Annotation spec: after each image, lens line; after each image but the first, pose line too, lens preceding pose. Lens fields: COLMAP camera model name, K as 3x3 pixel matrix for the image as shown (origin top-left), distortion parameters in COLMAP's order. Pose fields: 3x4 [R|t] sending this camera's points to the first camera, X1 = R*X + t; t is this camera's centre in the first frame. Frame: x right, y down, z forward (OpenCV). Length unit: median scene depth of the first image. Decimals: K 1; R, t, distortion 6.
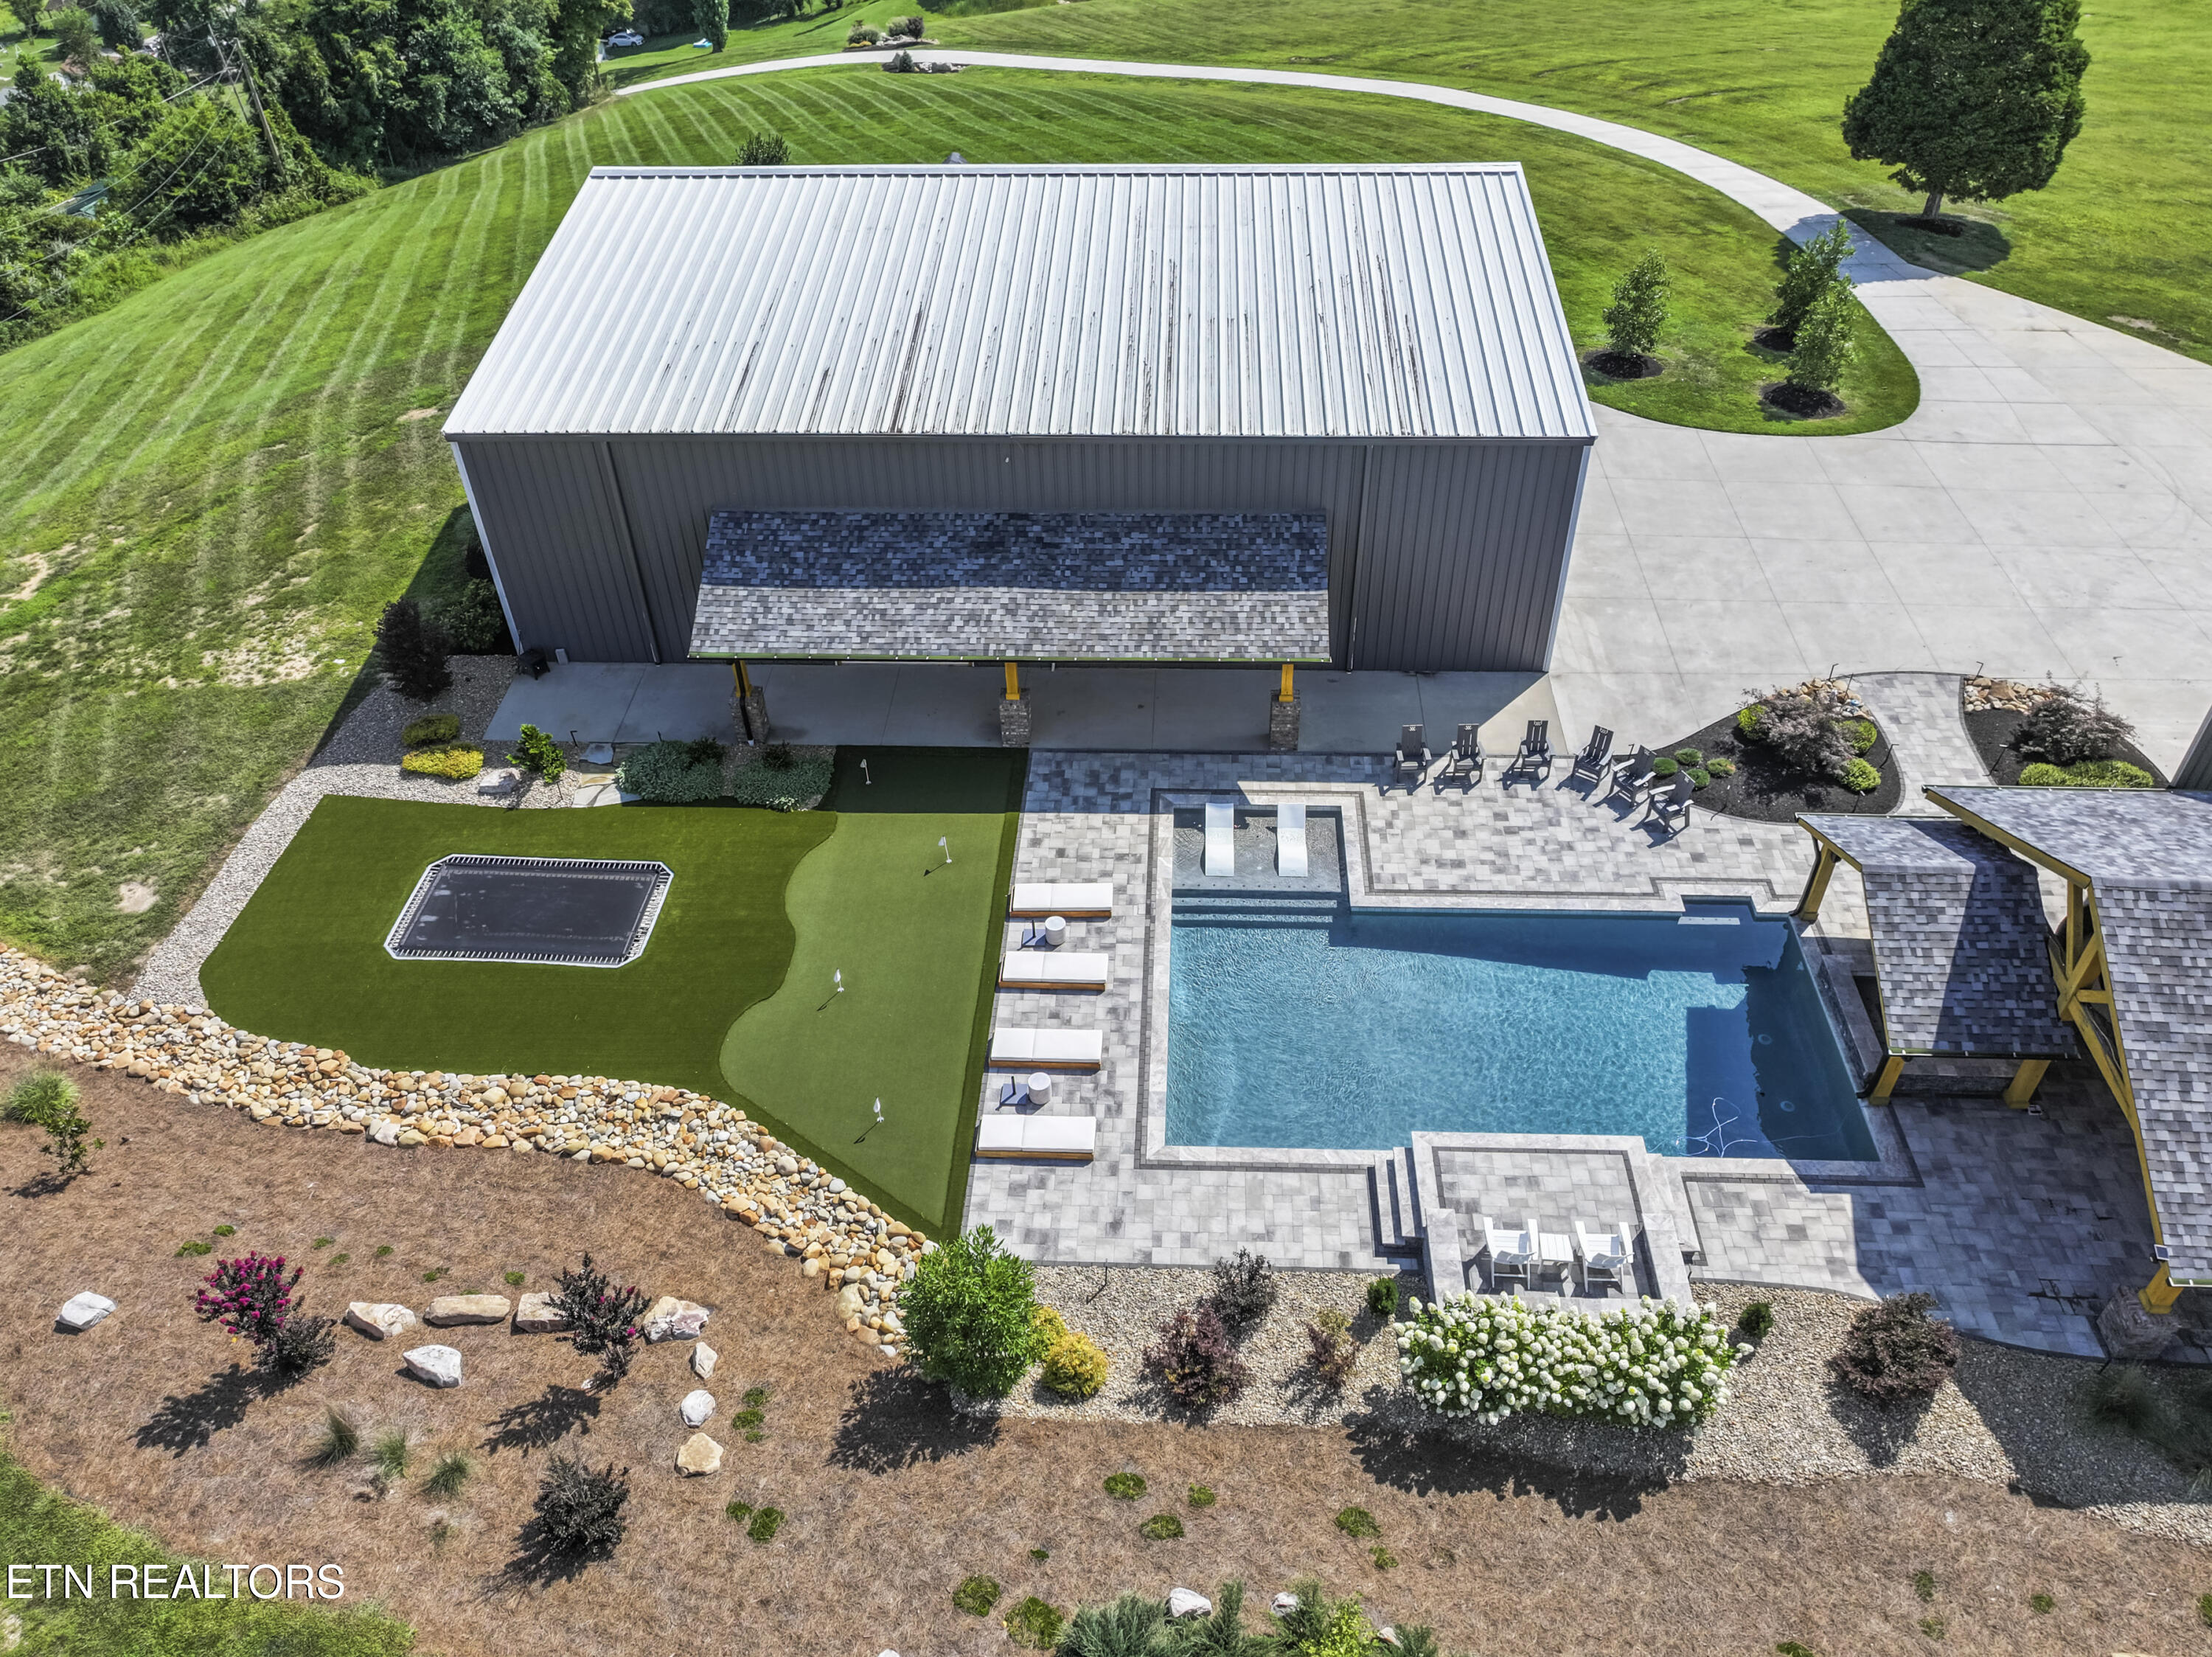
lens RADIAL K [[1585.7, 0, 1101.5], [0, 1585.7, 831.2], [0, 0, 1]] dist [0.001509, 0.003580]
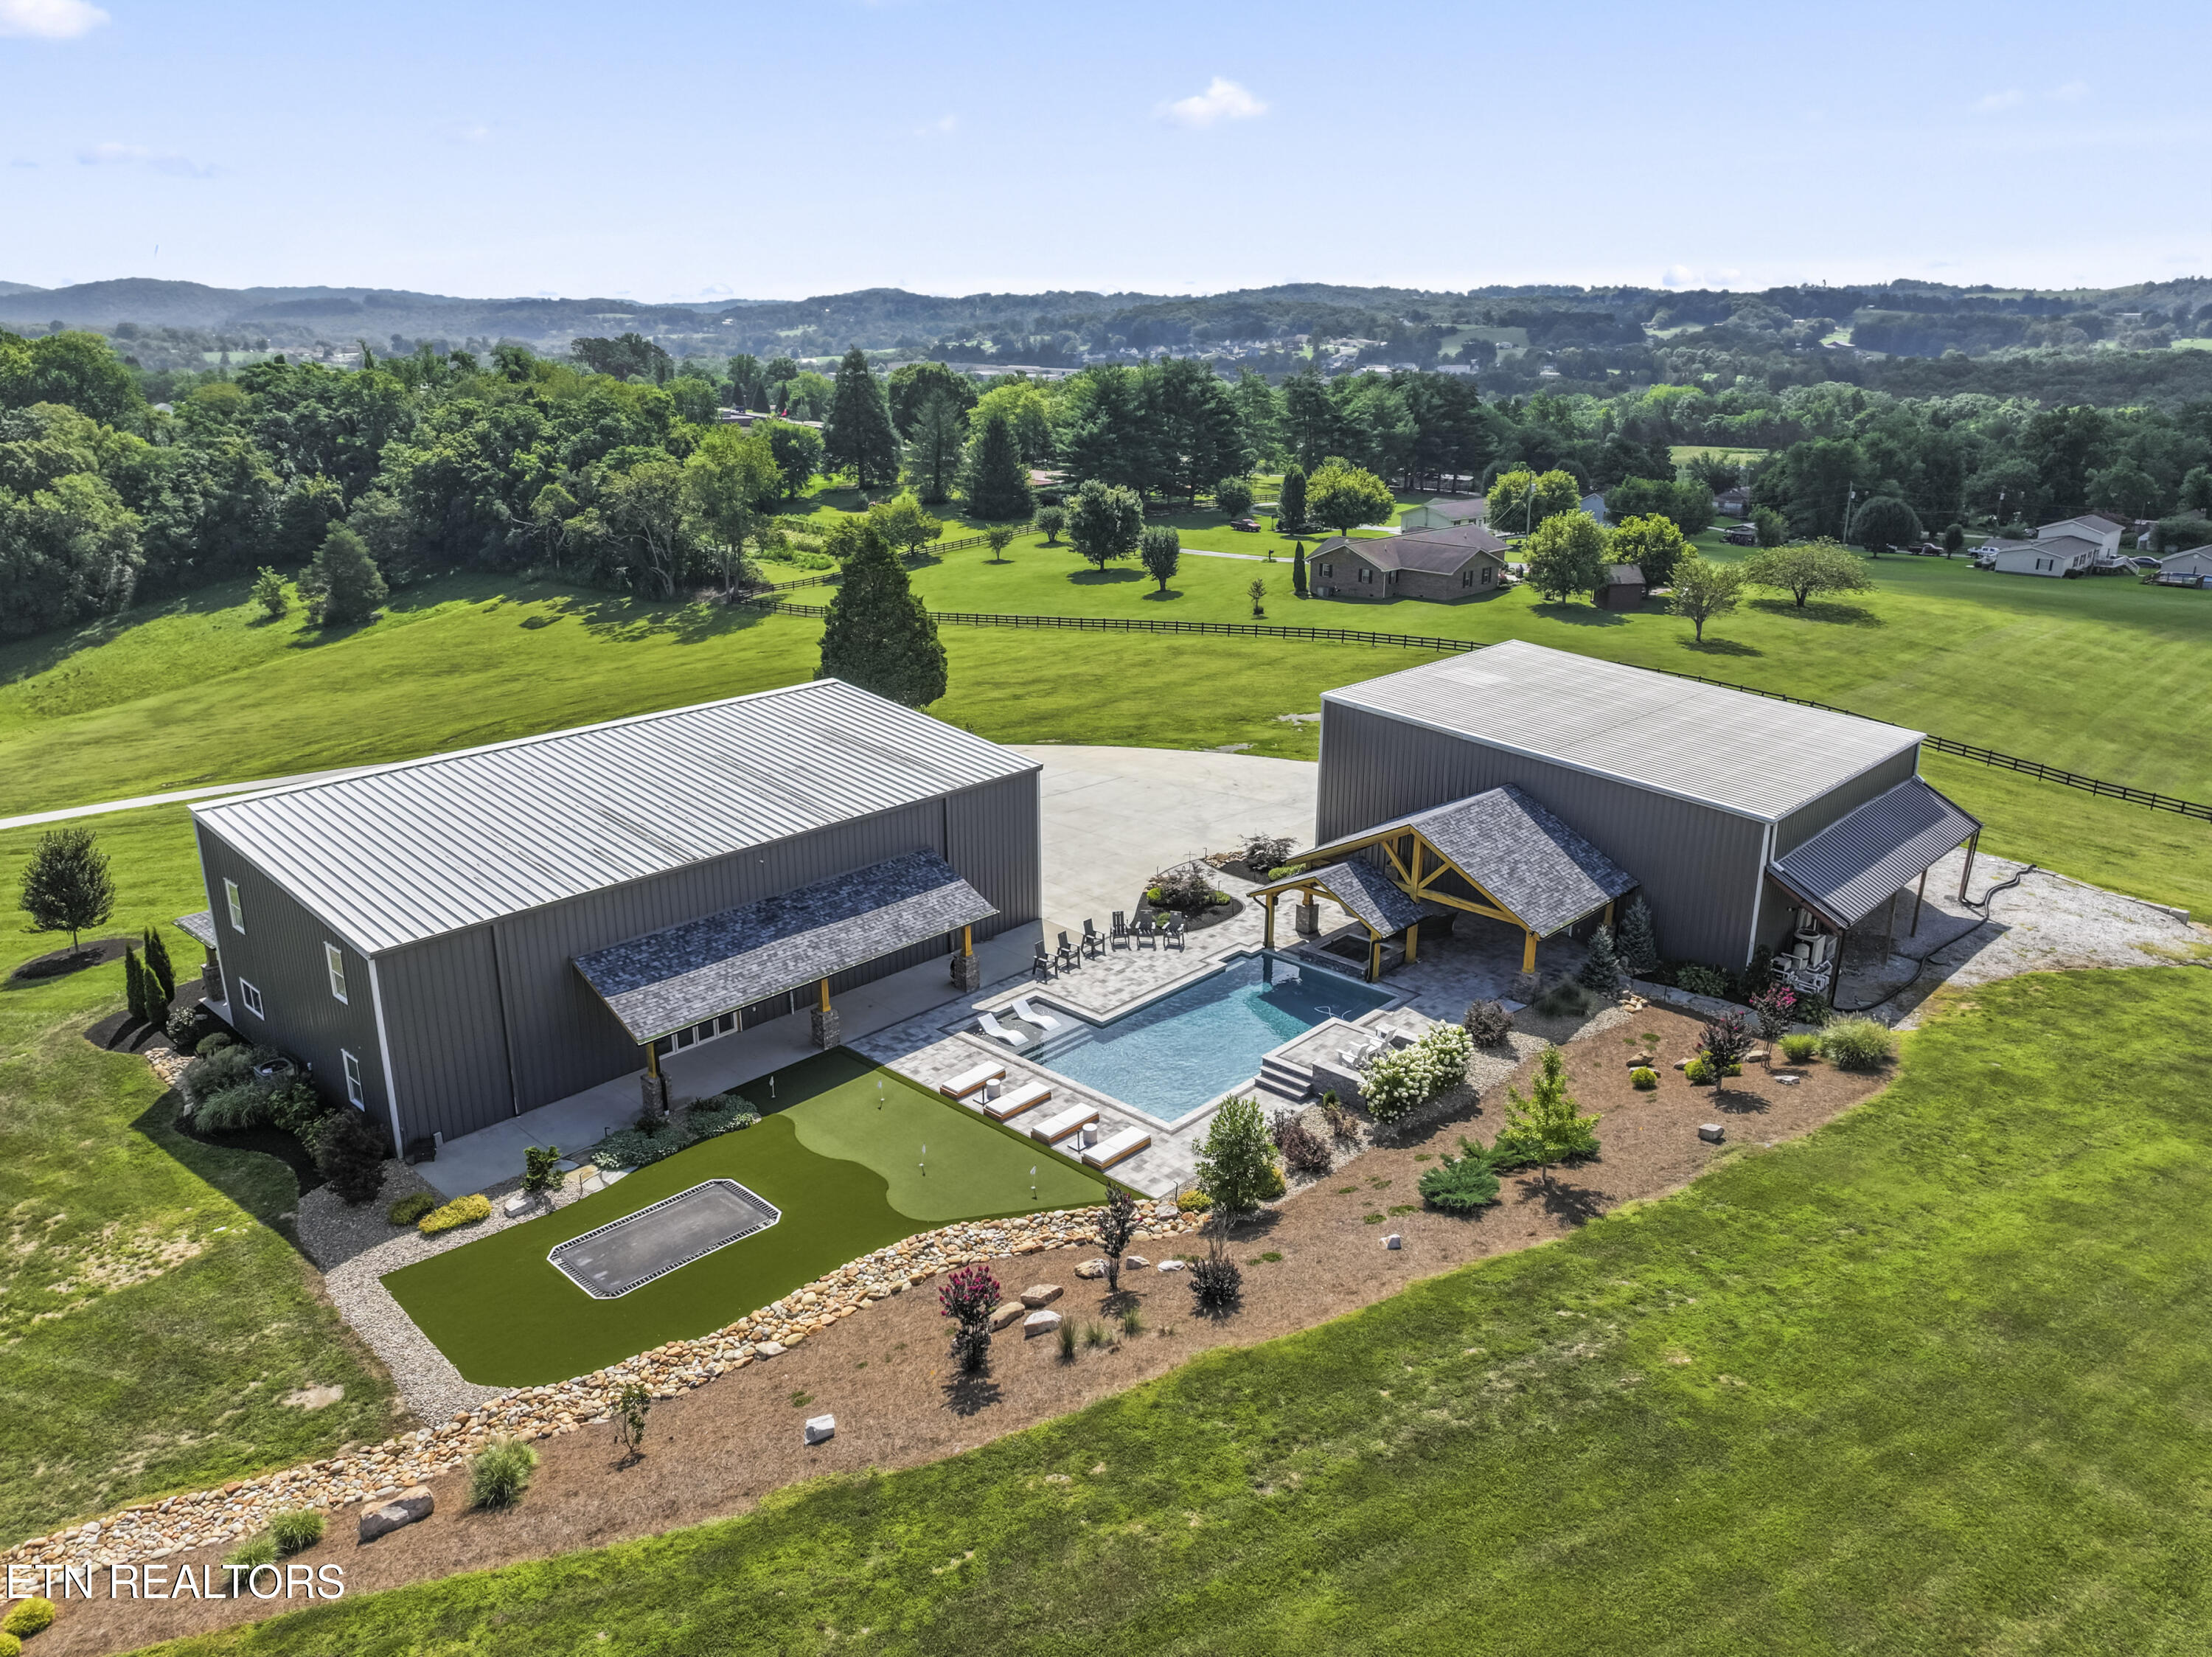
lens RADIAL K [[1585.7, 0, 1101.5], [0, 1585.7, 831.2], [0, 0, 1]] dist [0.001509, 0.003580]
pose [[0.647770, -0.218371, 0.729868, -0.940516], [0.487370, 0.855130, -0.176701, 0.158114], [-0.585546, 0.470177, 0.660355, -0.170790]]
